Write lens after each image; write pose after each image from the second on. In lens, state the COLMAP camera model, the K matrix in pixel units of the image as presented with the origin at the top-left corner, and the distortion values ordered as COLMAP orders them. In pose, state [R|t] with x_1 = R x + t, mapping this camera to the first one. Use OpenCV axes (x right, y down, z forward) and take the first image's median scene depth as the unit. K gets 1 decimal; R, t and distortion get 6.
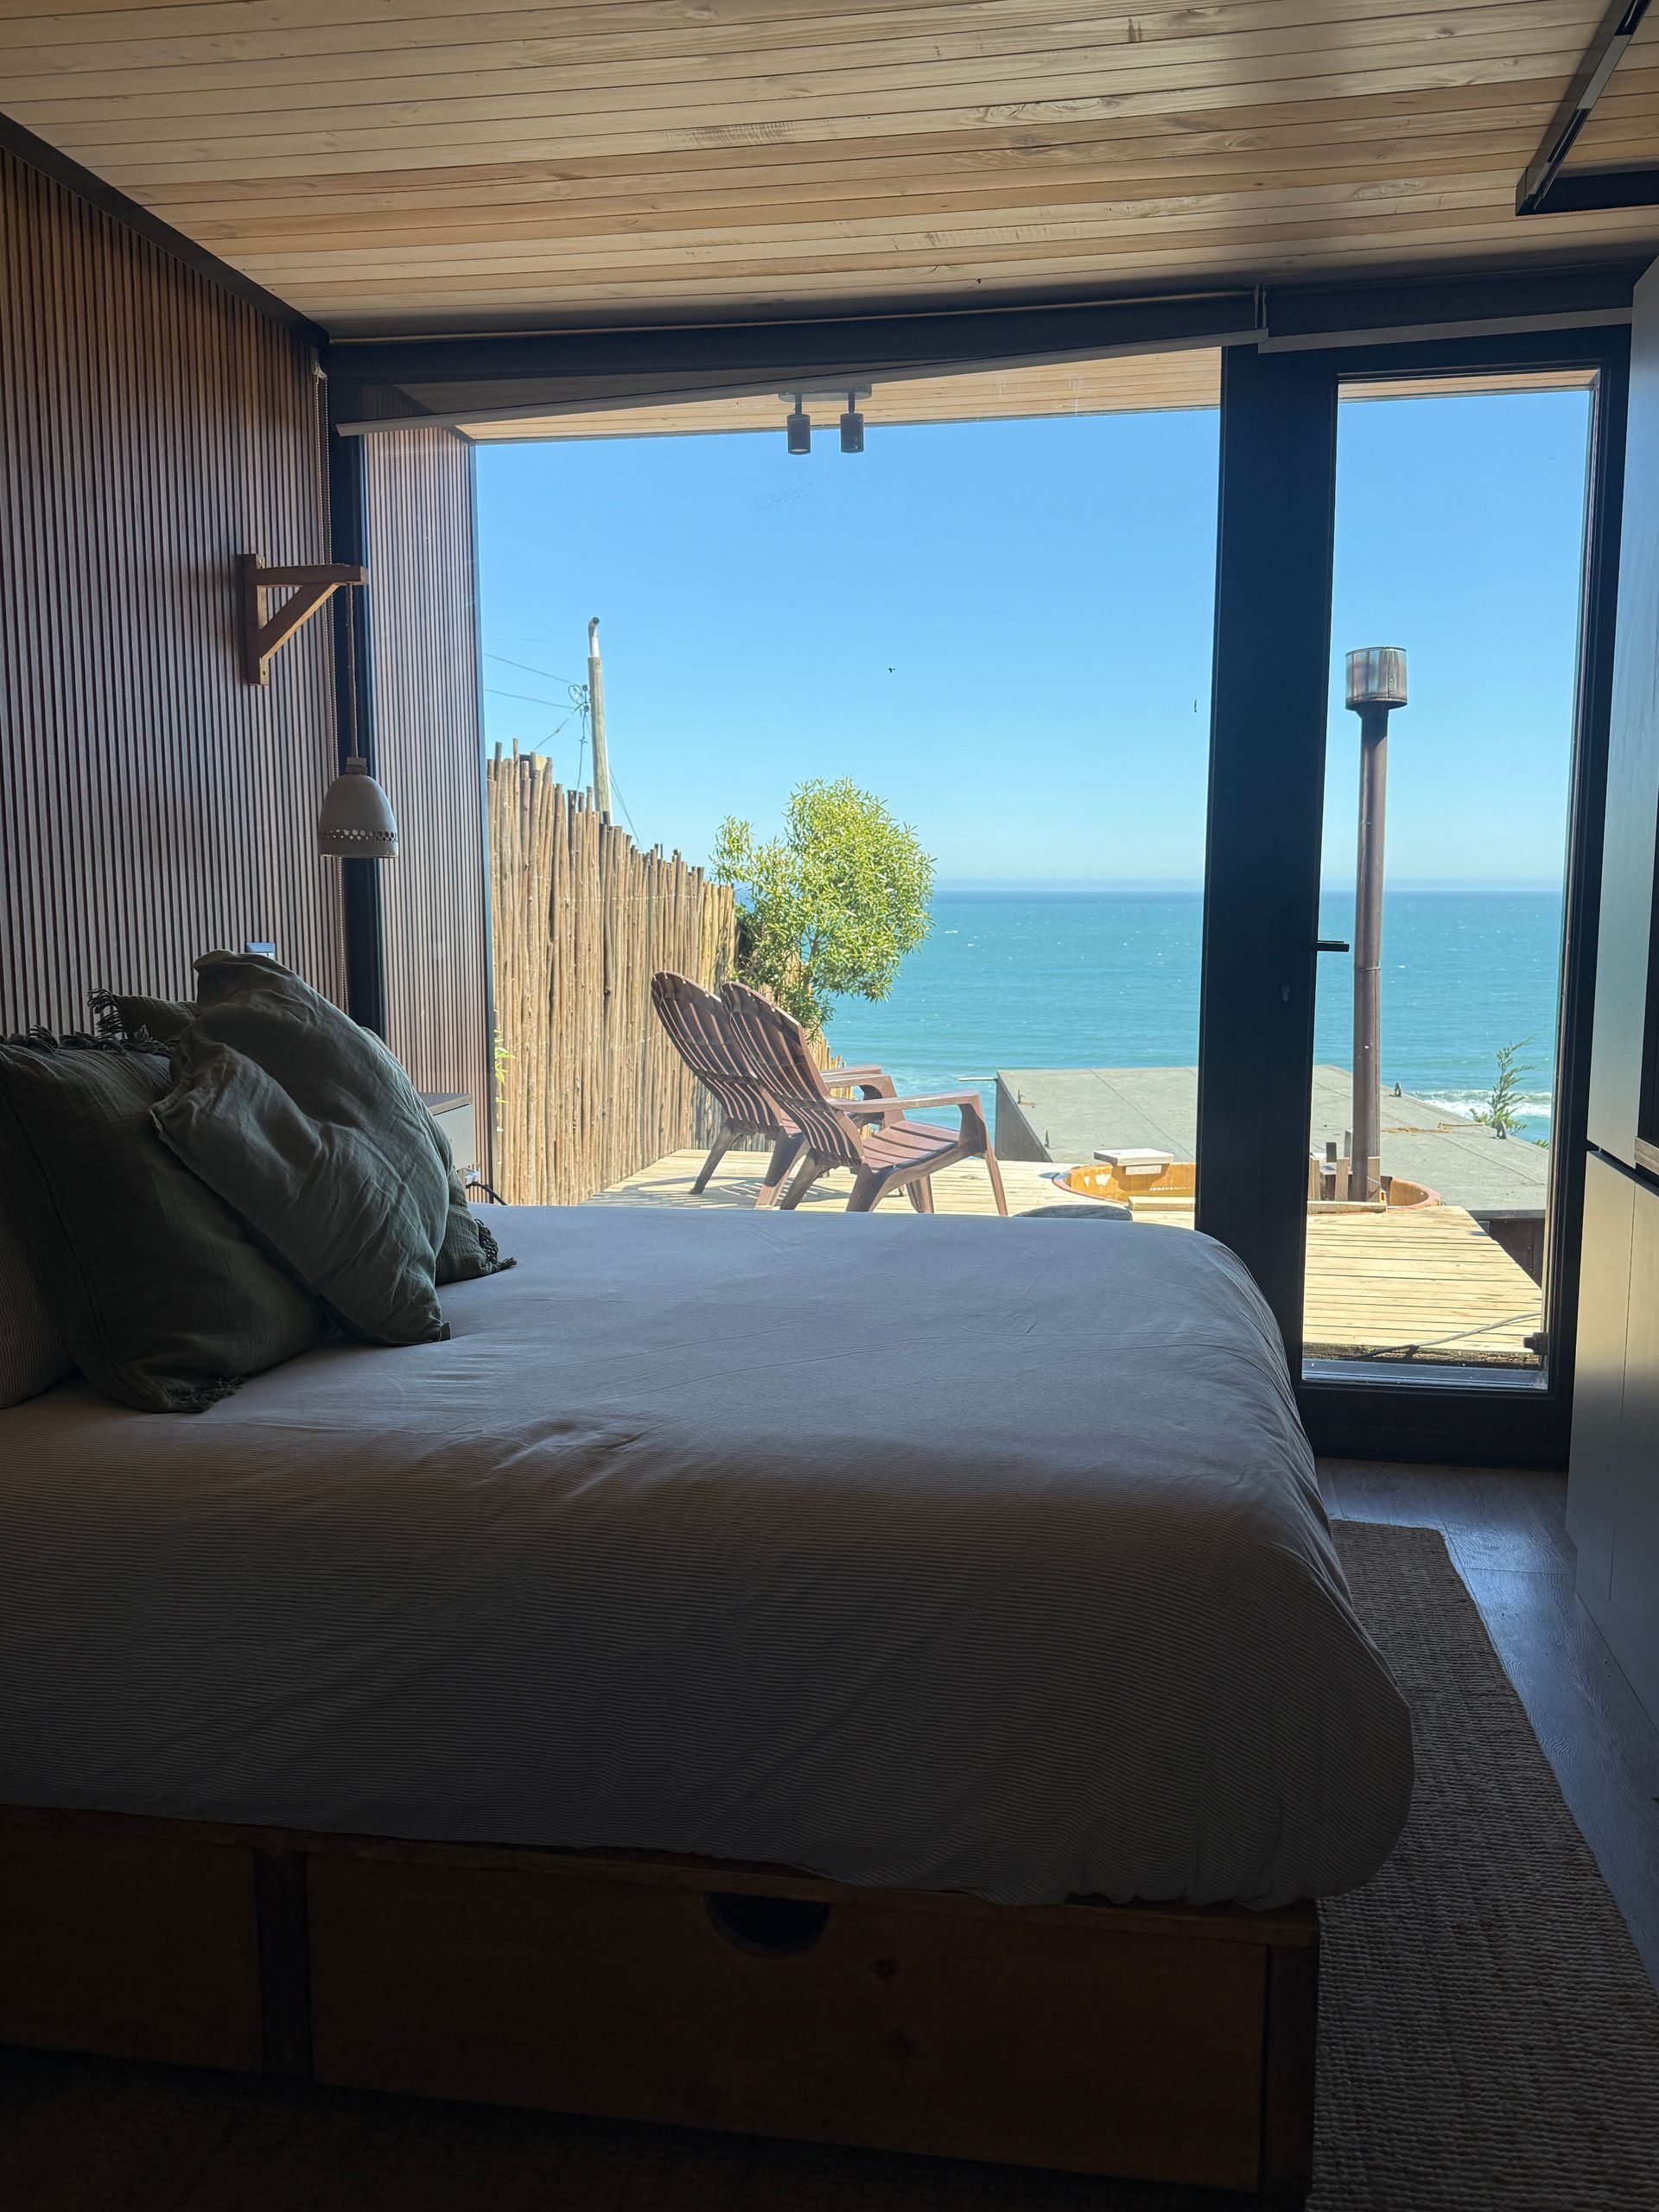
lens RADIAL K [[1797.6, 0, 803.4], [0, 1797.6, 1150.4], [0, 0, 1]] dist [0.057280, -0.066037]
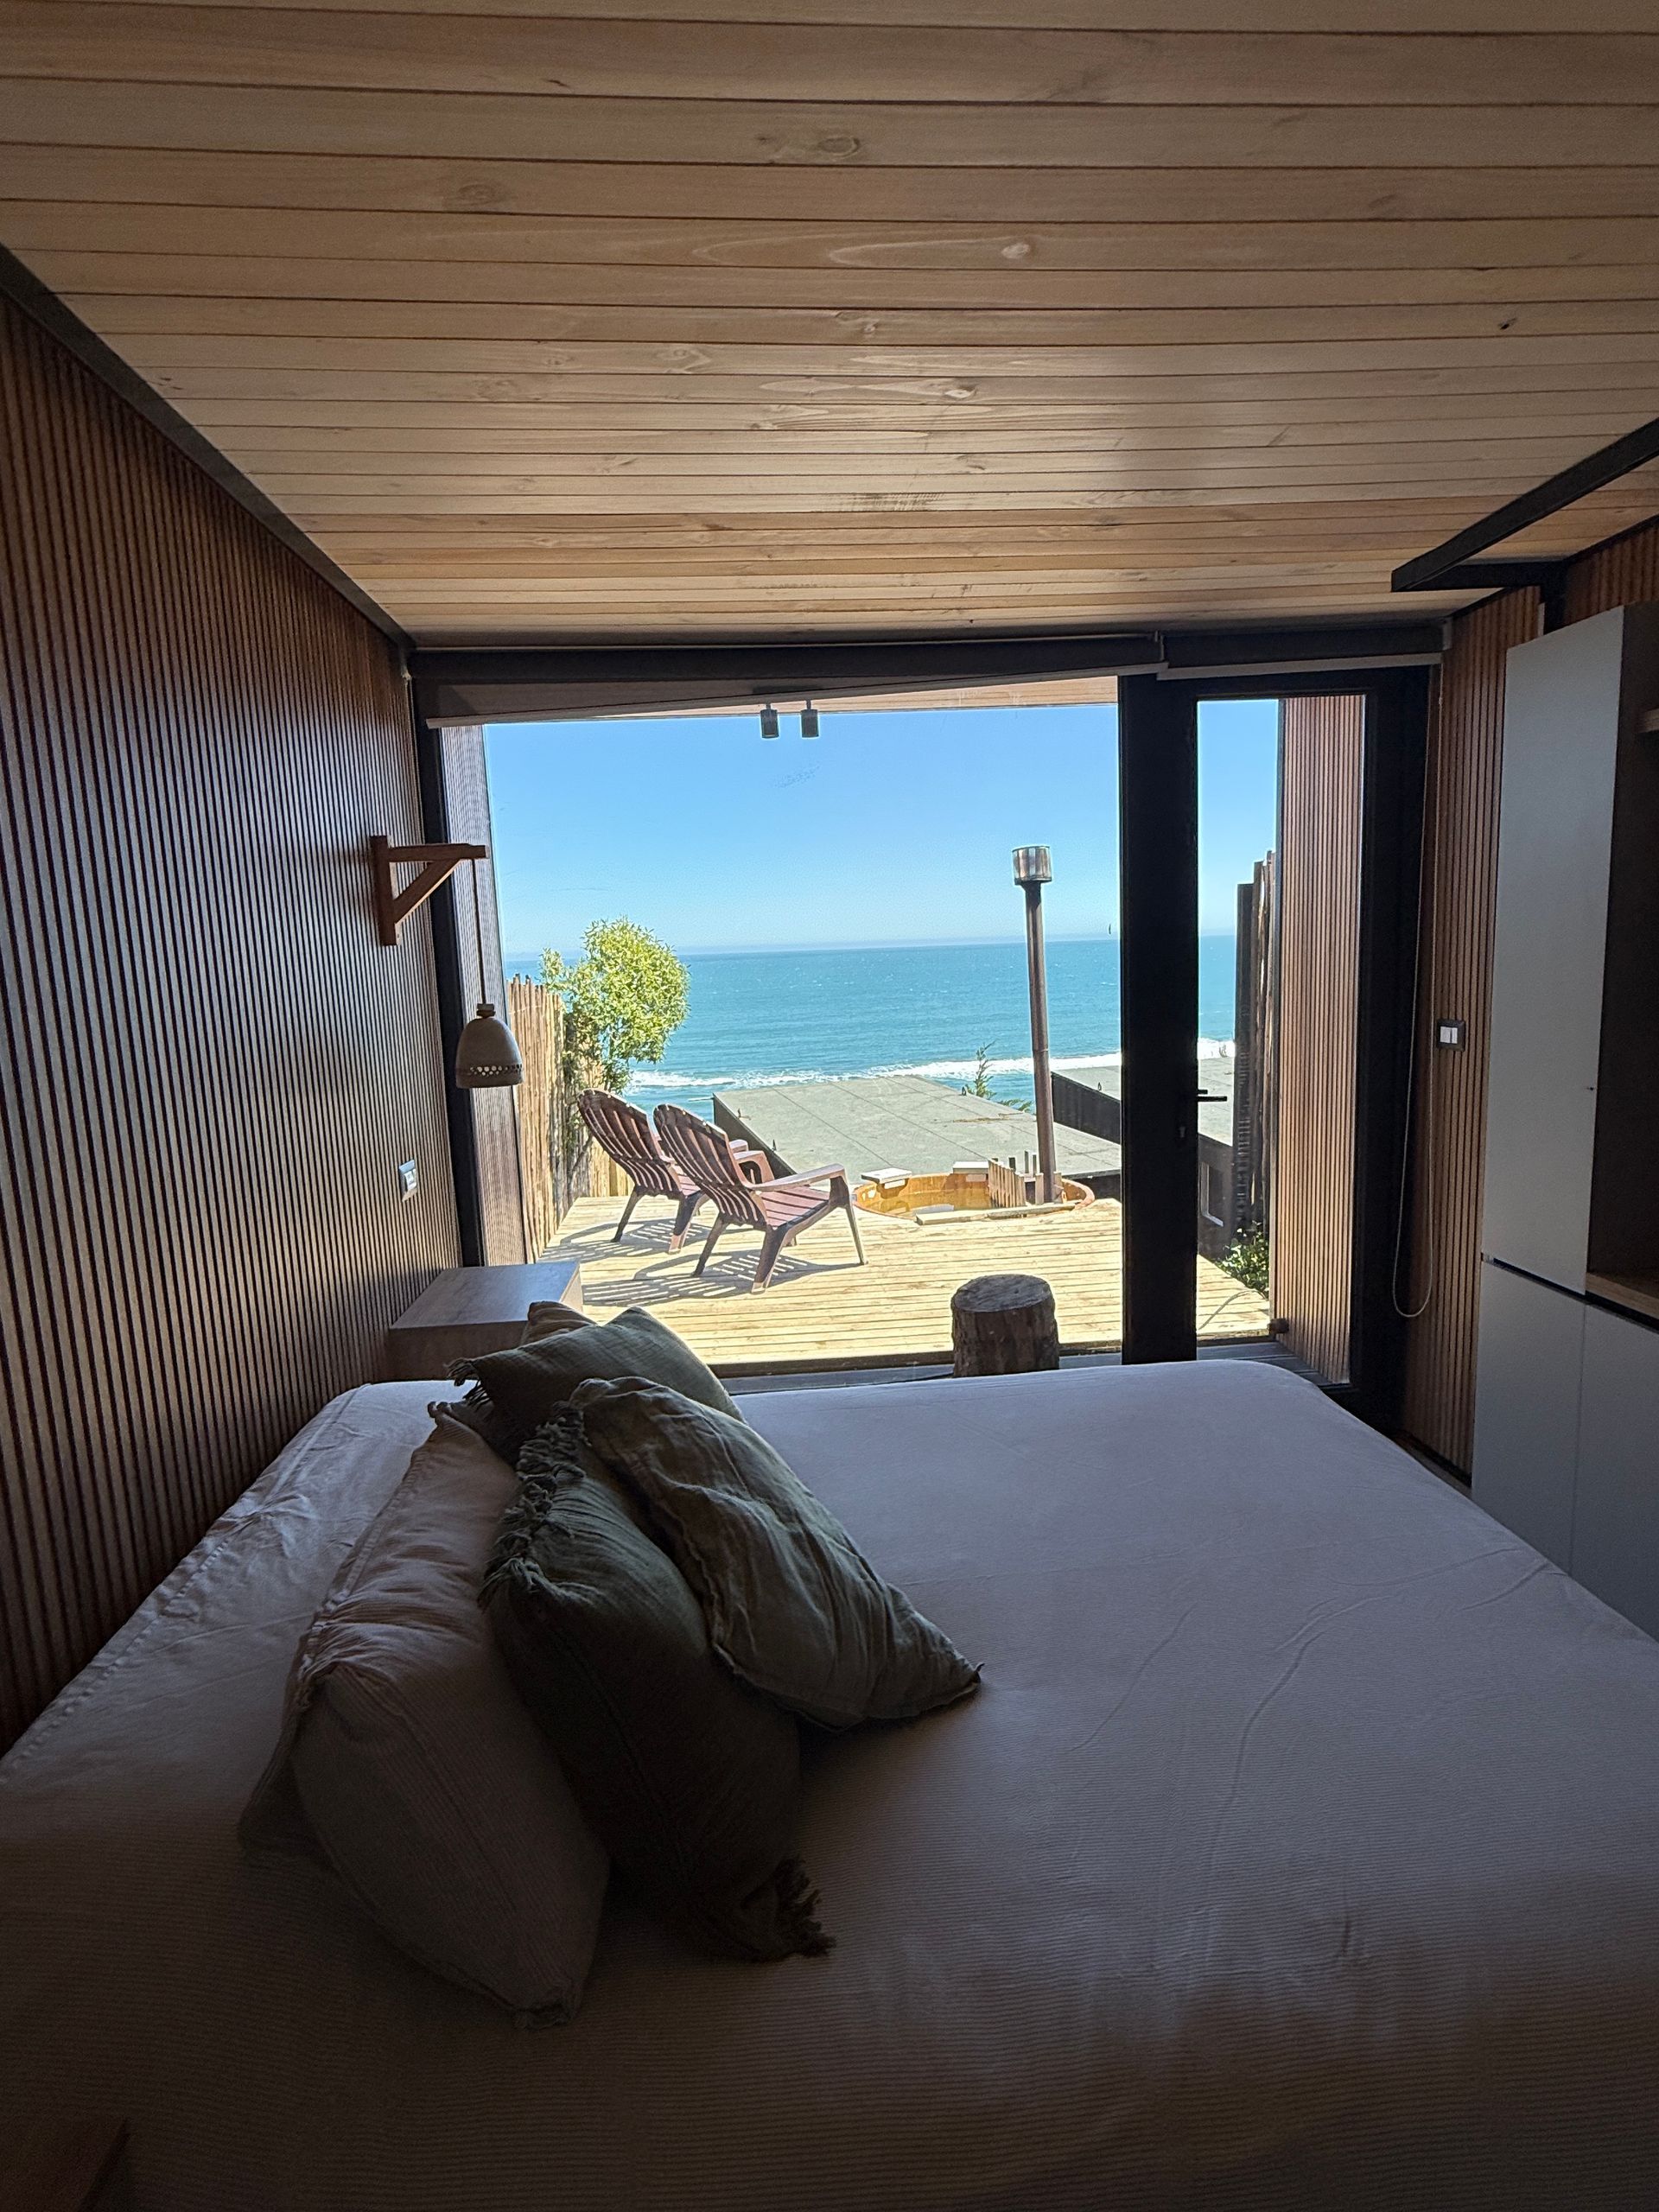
lens RADIAL K [[1098.2, 0, 816.7], [0, 1098.2, 1100.8], [0, 0, 1]] dist [0.002687, 0.000313]
pose [[0.965450, -0.075768, 0.249329, -0.202797], [0.079203, 0.996851, -0.003758, -0.122854], [-0.248259, 0.023376, 0.968412, 0.235386]]
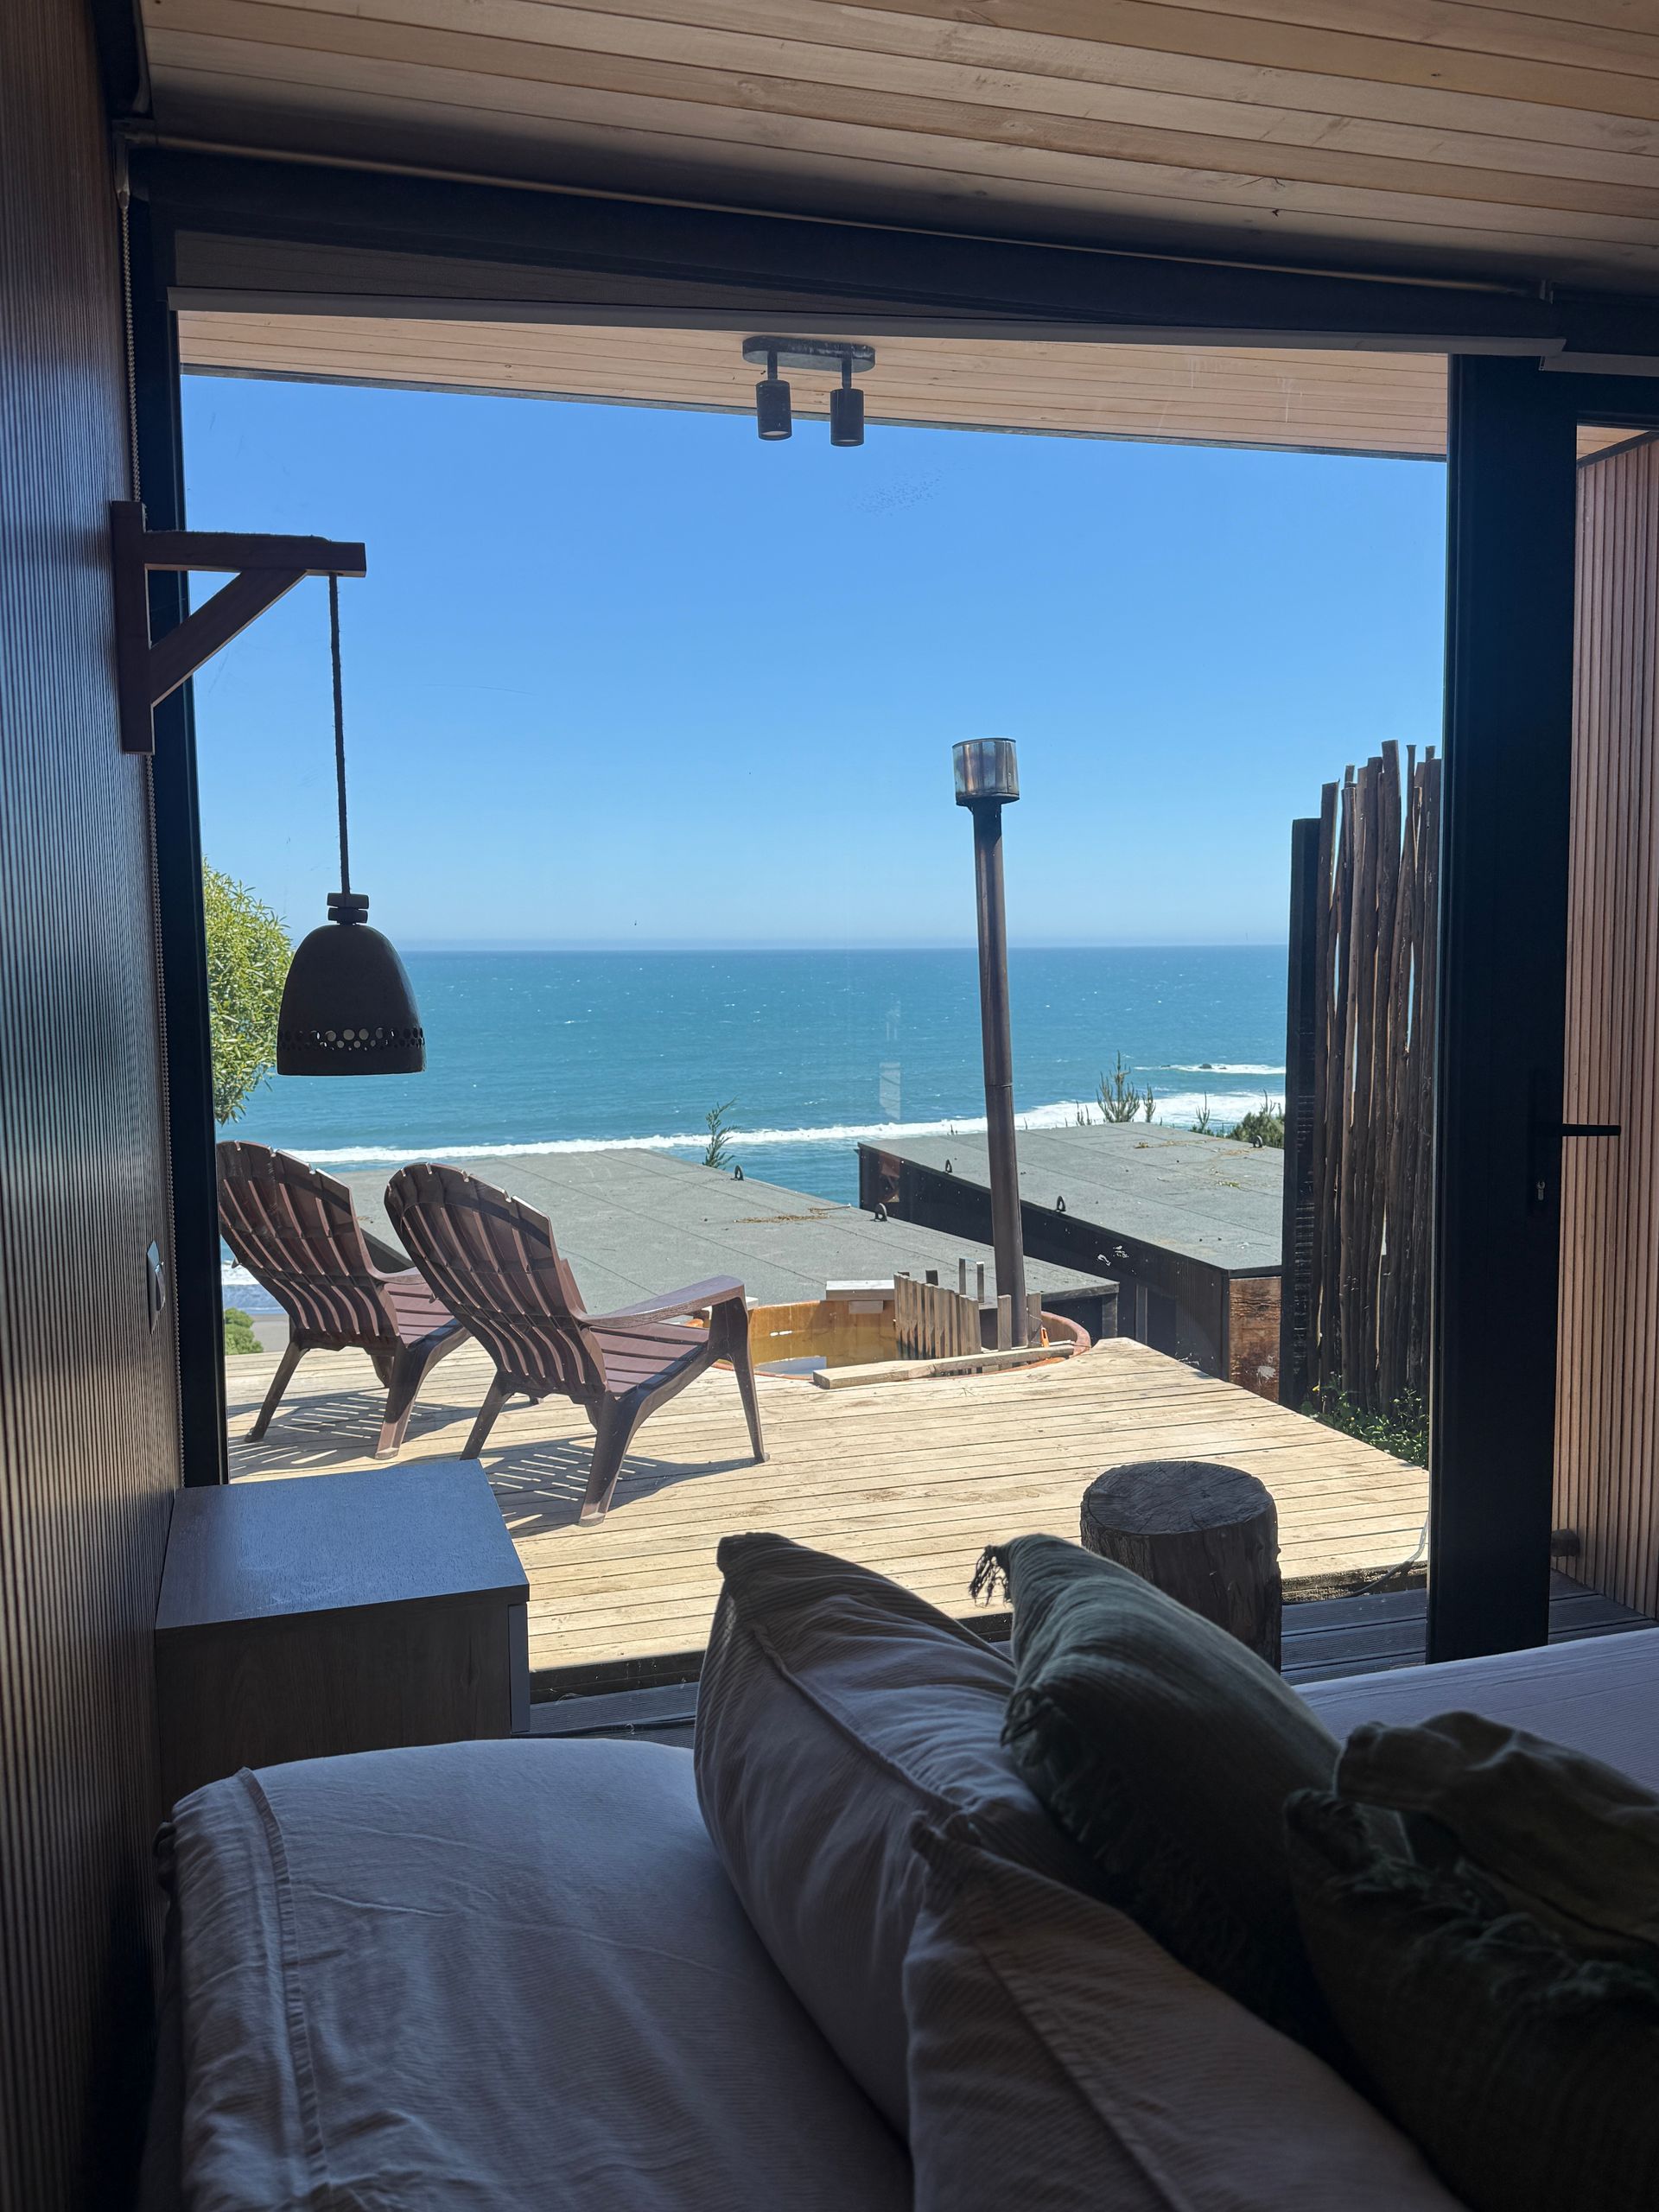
lens RADIAL K [[1797.6, 0, 811.8], [0, 1797.6, 1124.8], [0, 0, 1]] dist [0.057280, -0.066037]
pose [[0.884093, -0.059162, 0.463550, -0.345946], [0.081364, 0.996290, -0.028026, -0.112030], [-0.460173, 0.062494, 0.885627, 0.428452]]
